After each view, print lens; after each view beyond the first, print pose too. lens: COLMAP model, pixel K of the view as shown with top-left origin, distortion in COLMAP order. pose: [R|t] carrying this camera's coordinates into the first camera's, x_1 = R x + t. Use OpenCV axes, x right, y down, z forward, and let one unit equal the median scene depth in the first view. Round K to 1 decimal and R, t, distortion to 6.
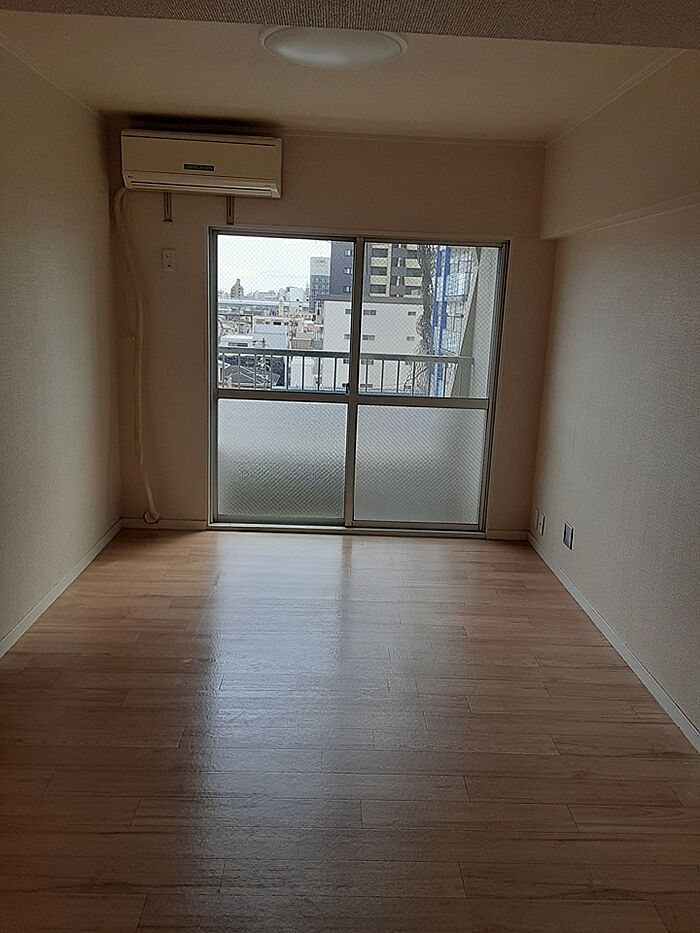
lens RADIAL K [[736.1, 0, 350.0], [0, 736.1, 466.5], [0, 0, 1]] dist [0.006481, 0.160031]
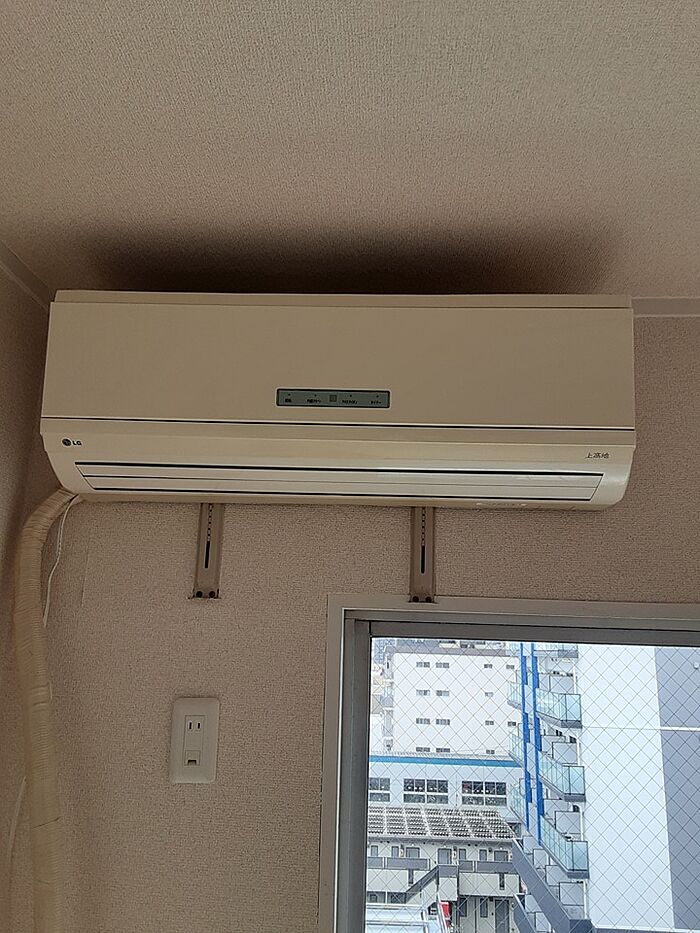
lens RADIAL K [[736.1, 0, 350.0], [0, 736.1, 466.5], [0, 0, 1]] dist [0.006481, 0.160031]
pose [[0.996290, -0.035022, -0.078617, -0.166399], [-0.004019, 0.893530, -0.448986, -0.249301], [0.085971, 0.447636, 0.890074, 0.730461]]
